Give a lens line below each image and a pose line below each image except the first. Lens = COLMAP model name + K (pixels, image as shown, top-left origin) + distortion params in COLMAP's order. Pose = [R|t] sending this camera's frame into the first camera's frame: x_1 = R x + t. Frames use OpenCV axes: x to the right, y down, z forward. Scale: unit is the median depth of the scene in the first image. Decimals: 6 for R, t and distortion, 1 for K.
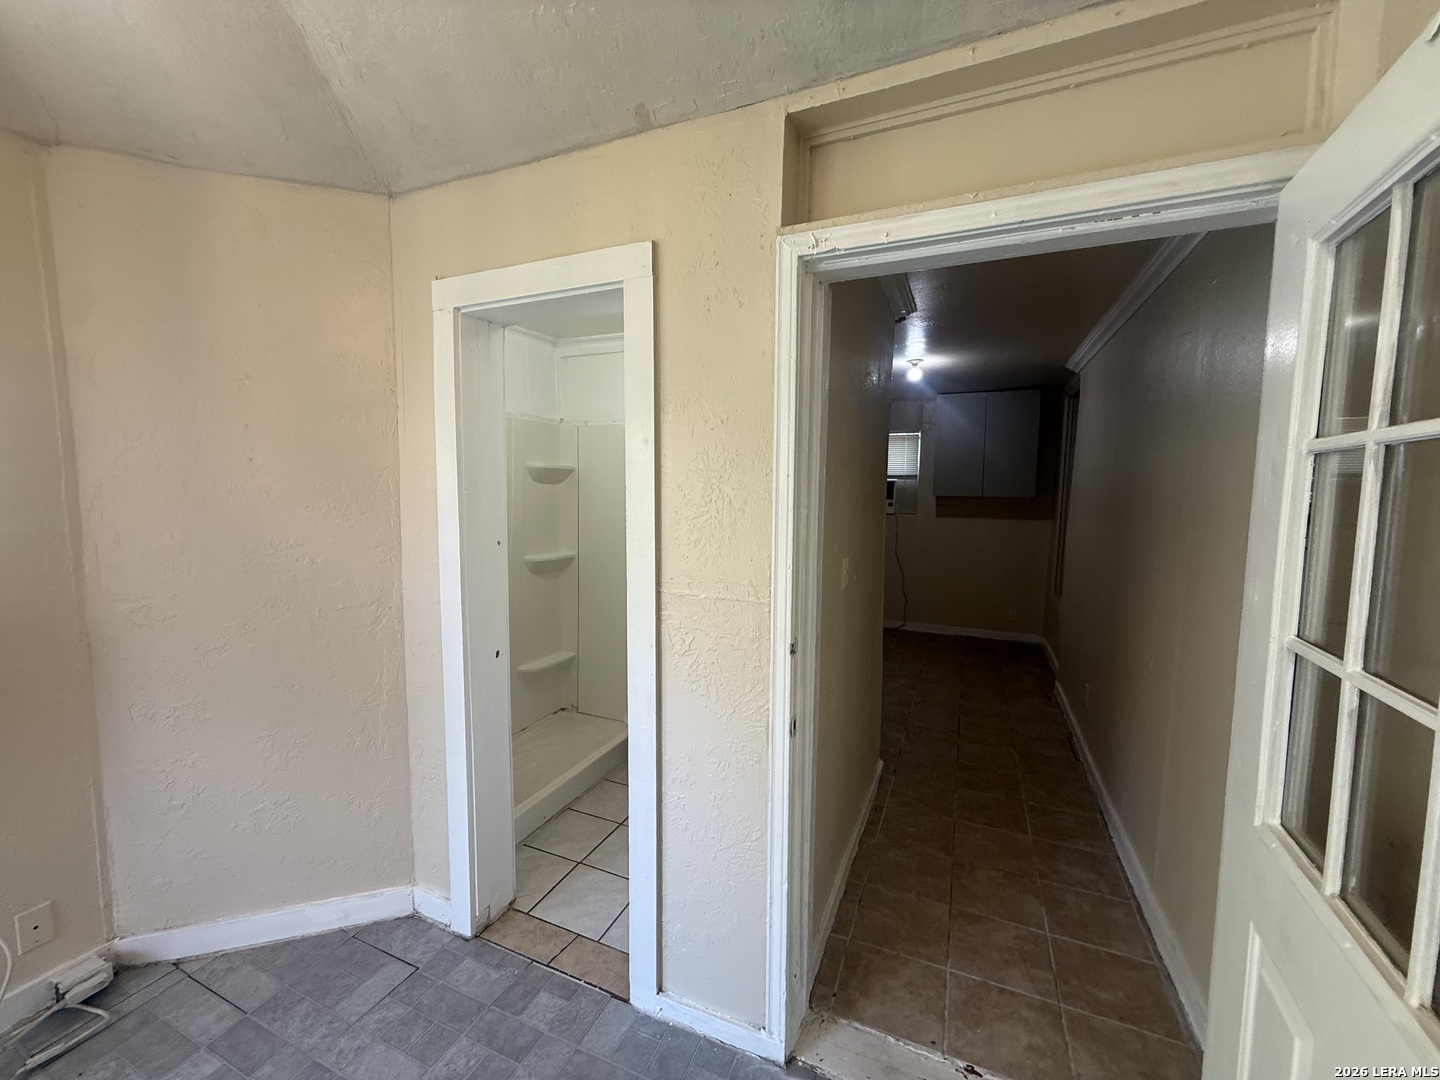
lens RADIAL K [[573.3, 0, 719.9], [0, 573.3, 536.7], [0, 0, 1]] dist [0.001553, 0.000590]
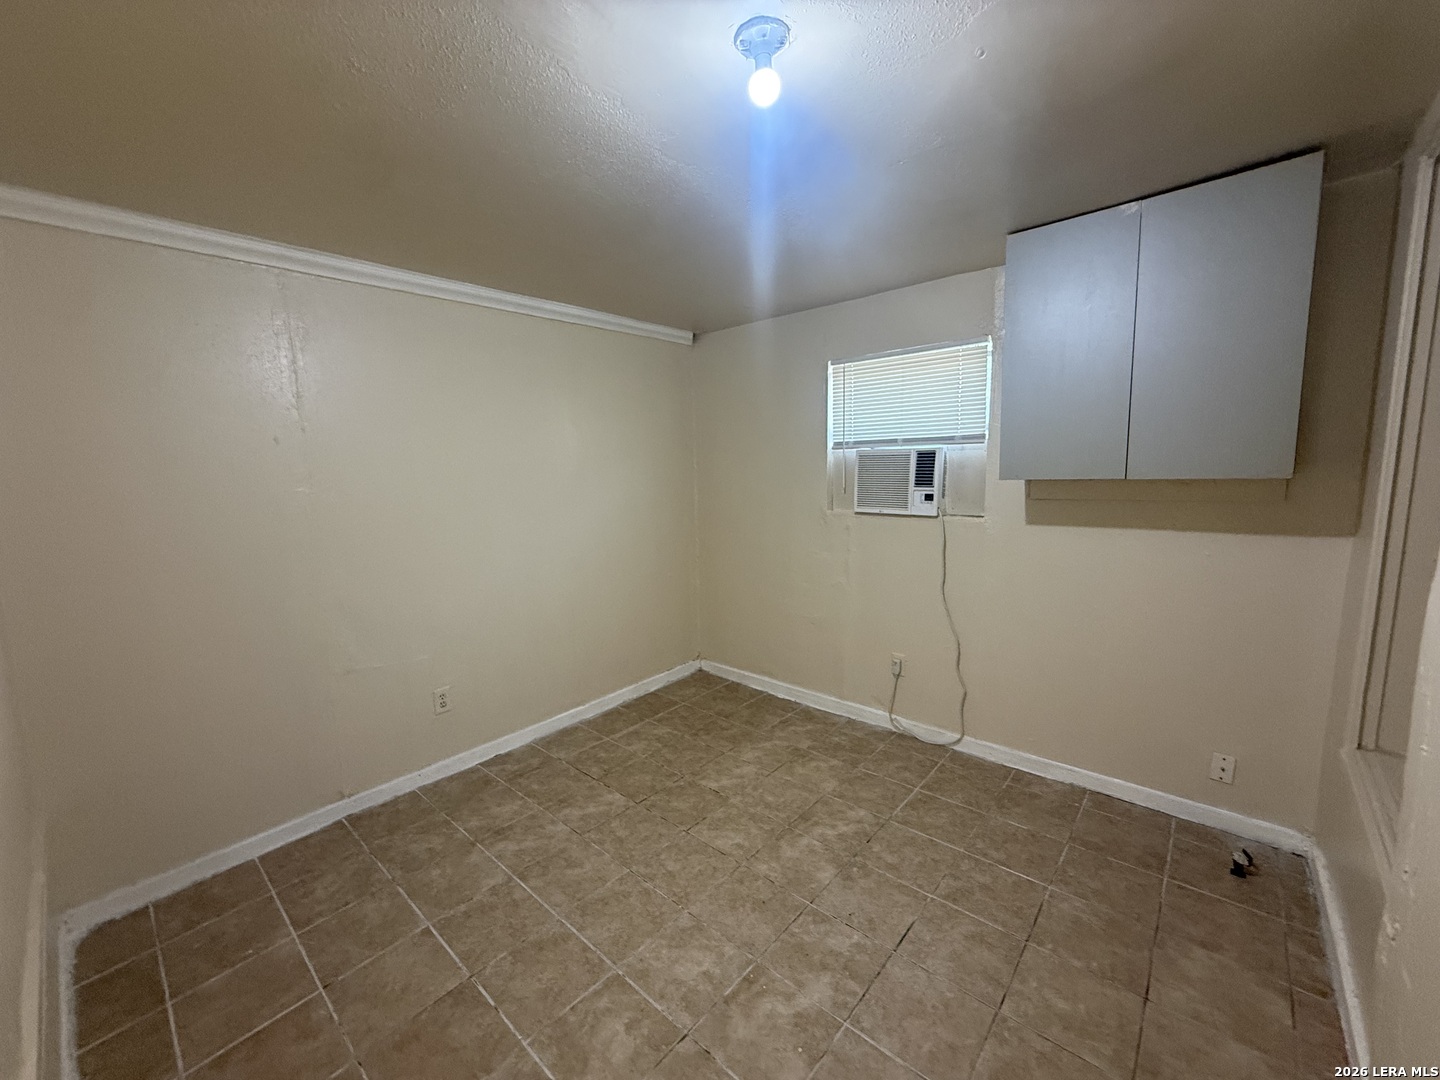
lens RADIAL K [[573.3, 0, 719.5], [0, 573.3, 540.6], [0, 0, 1]] dist [0.001553, 0.000590]
pose [[0.955903, 0.015784, -0.293259, 0.221486], [-0.007982, 0.999582, 0.027784, -0.025880], [0.293575, -0.024218, 0.955629, 0.392798]]
